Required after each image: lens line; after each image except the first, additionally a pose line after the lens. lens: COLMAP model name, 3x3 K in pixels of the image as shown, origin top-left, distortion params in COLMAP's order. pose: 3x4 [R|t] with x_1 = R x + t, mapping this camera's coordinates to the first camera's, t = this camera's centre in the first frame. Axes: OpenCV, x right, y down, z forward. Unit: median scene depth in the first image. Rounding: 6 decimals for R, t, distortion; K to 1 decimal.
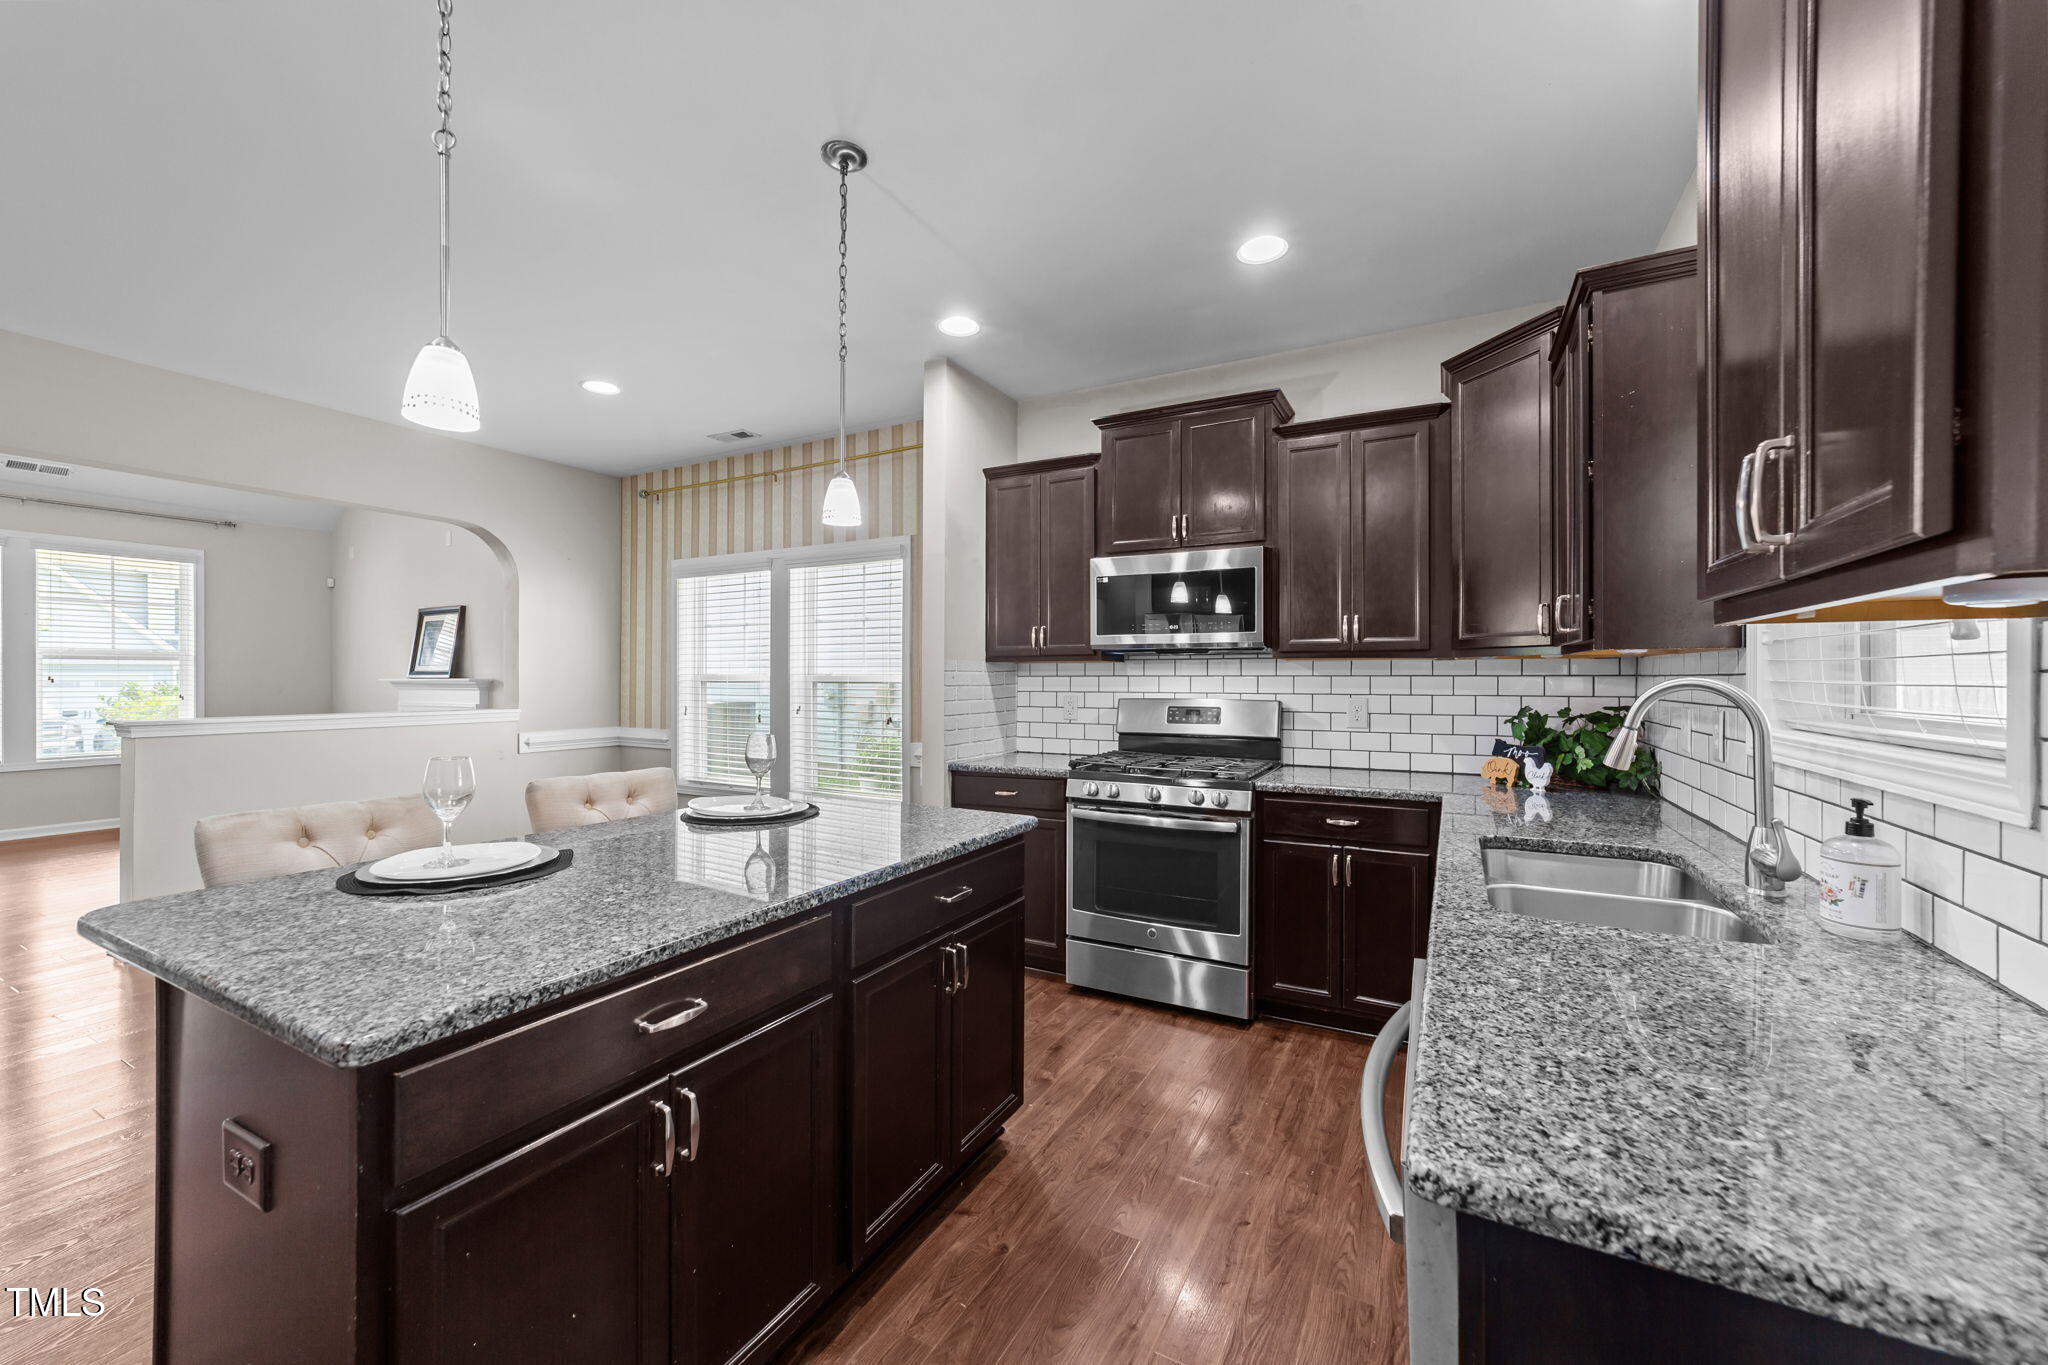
lens RADIAL K [[785.4, 0, 1031.9], [0, 785.4, 684.9], [0, 0, 1]] dist [-0.008328, 0.004403]
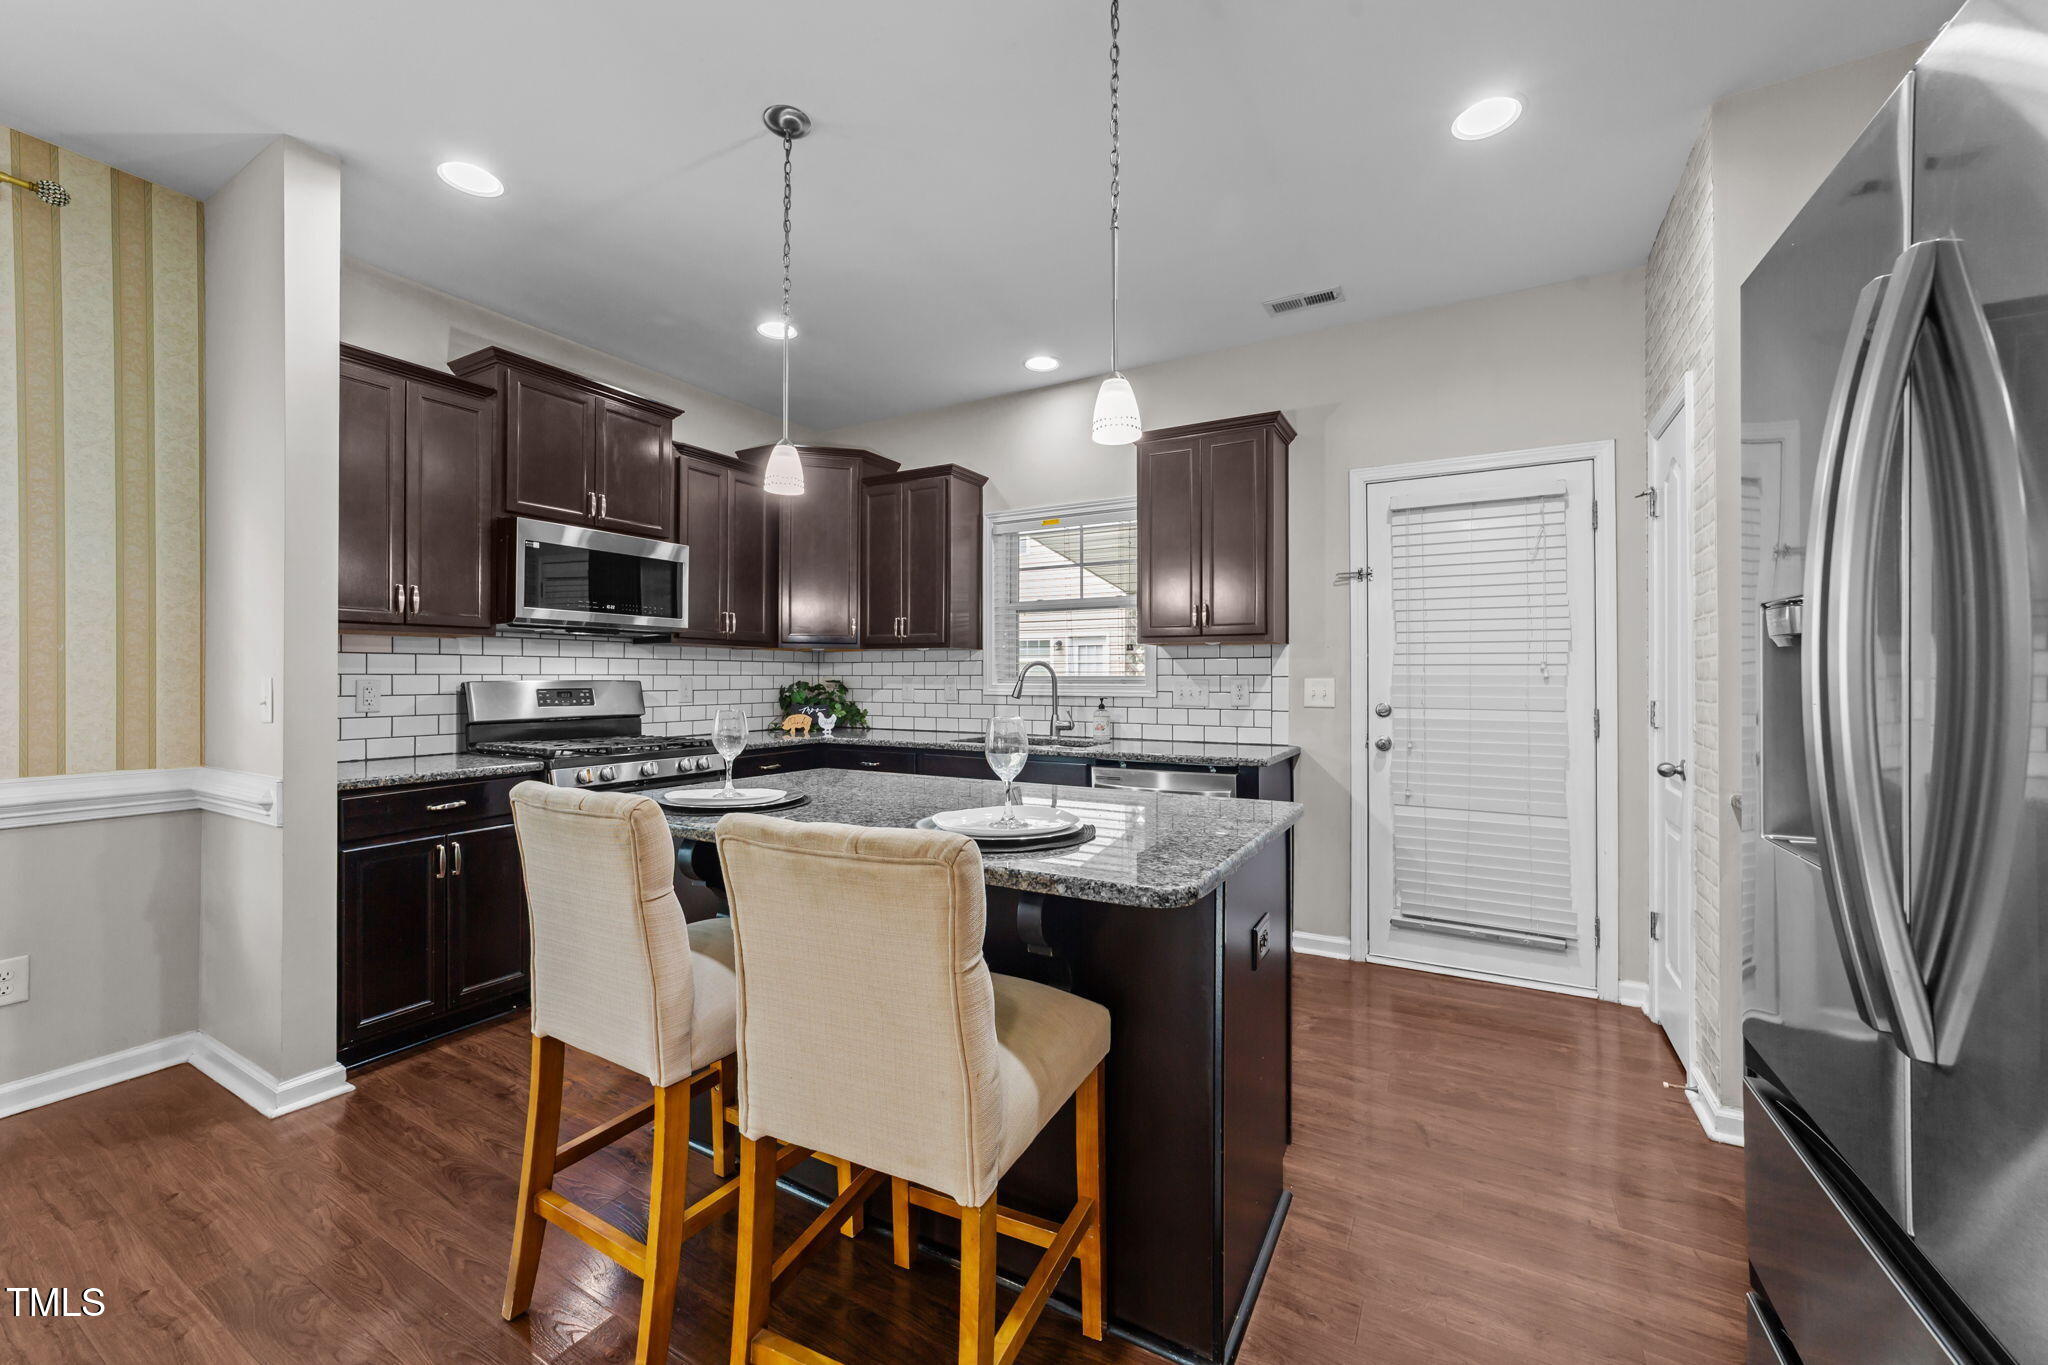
lens RADIAL K [[785.4, 0, 1031.2], [0, 785.4, 677.0], [0, 0, 1]] dist [-0.008328, 0.004403]
pose [[0.007251, -0.008331, 0.999939, -0.802709], [-0.007364, 0.999938, 0.008384, 0.002127], [-0.999947, -0.007424, 0.007190, 0.449263]]
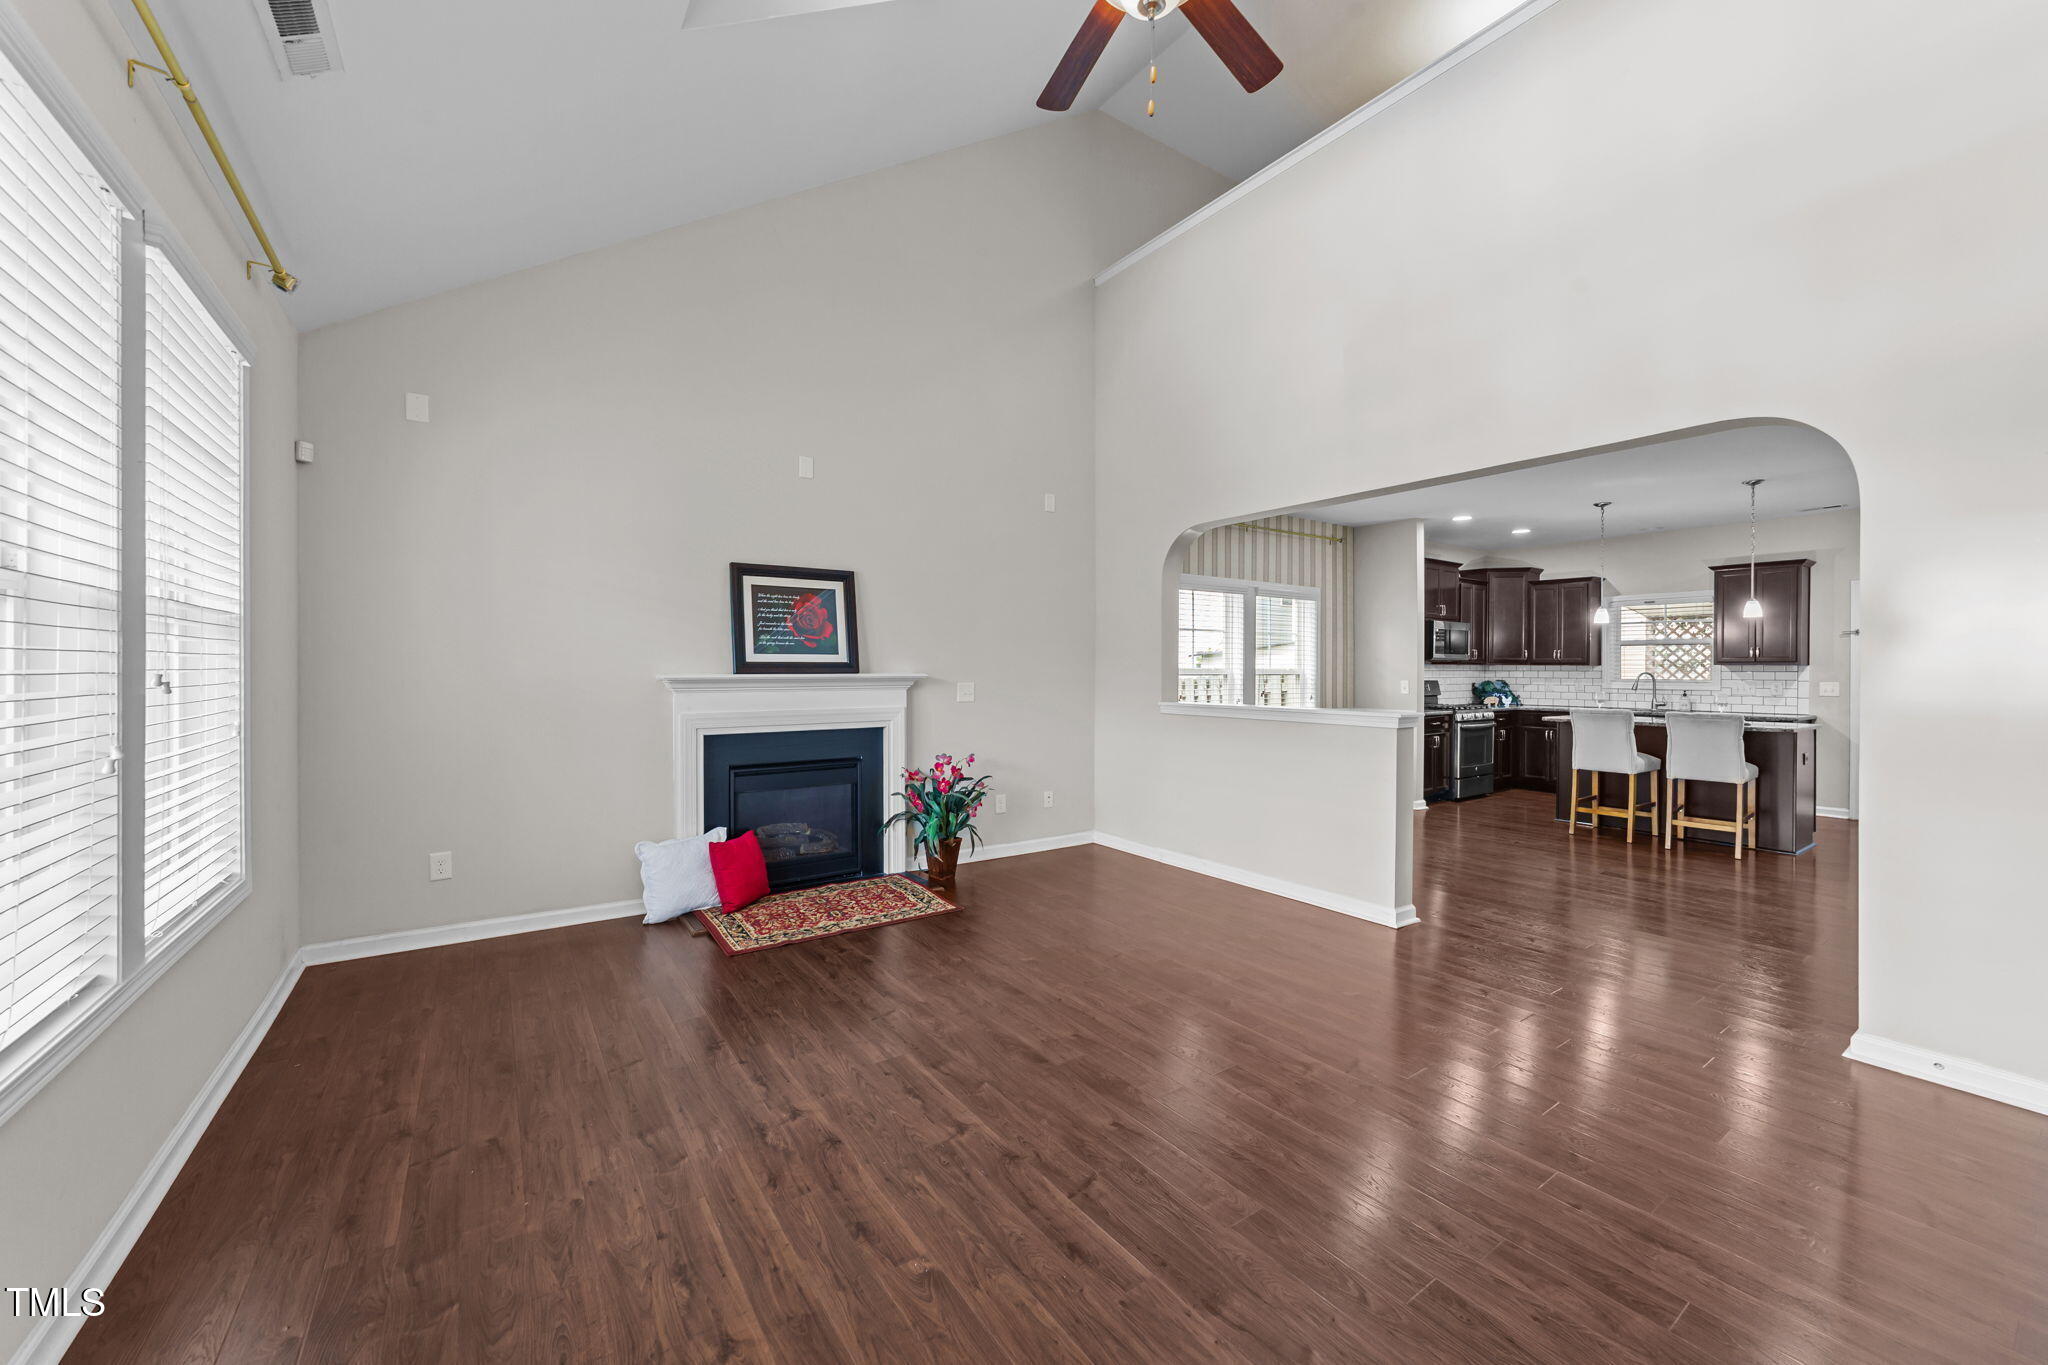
lens RADIAL K [[785.4, 0, 1029.0], [0, 785.4, 666.9], [0, 0, 1]] dist [-0.008328, 0.004403]
pose [[0.451448, -0.005452, 0.892281, -2.630362], [-0.005255, 0.999948, 0.008768, -0.038976], [-0.892282, -0.008647, 0.451396, 1.053789]]
